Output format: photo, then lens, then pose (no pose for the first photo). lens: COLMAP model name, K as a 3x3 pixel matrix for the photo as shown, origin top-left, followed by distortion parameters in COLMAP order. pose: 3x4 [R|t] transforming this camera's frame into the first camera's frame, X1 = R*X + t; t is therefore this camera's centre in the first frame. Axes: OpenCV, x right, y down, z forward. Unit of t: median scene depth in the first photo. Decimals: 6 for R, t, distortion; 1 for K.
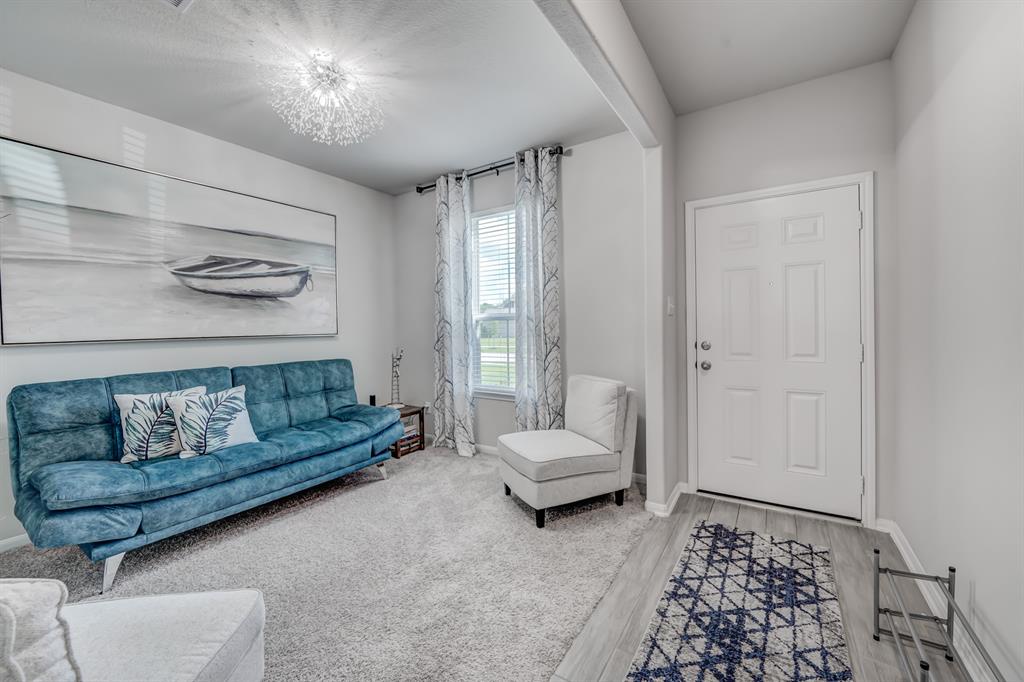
lens RADIAL K [[385.3, 0, 512.7], [0, 385.3, 334.7], [0, 0, 1]] dist [-0.010792, 0.000463]
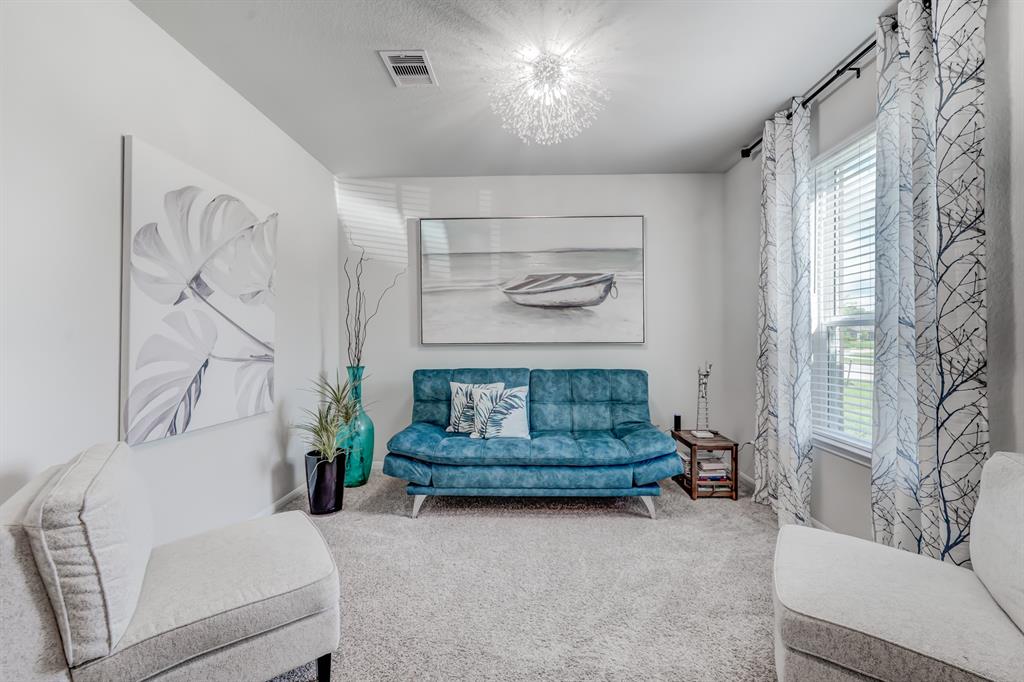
lens RADIAL K [[385.3, 0, 513.9], [0, 385.3, 340.2], [0, 0, 1]] dist [-0.010792, 0.000463]
pose [[0.542756, 0.018703, -0.839682, 0.201505], [-0.023063, 0.999707, 0.007360, -0.009341], [0.839573, 0.015371, 0.543029, 0.302092]]
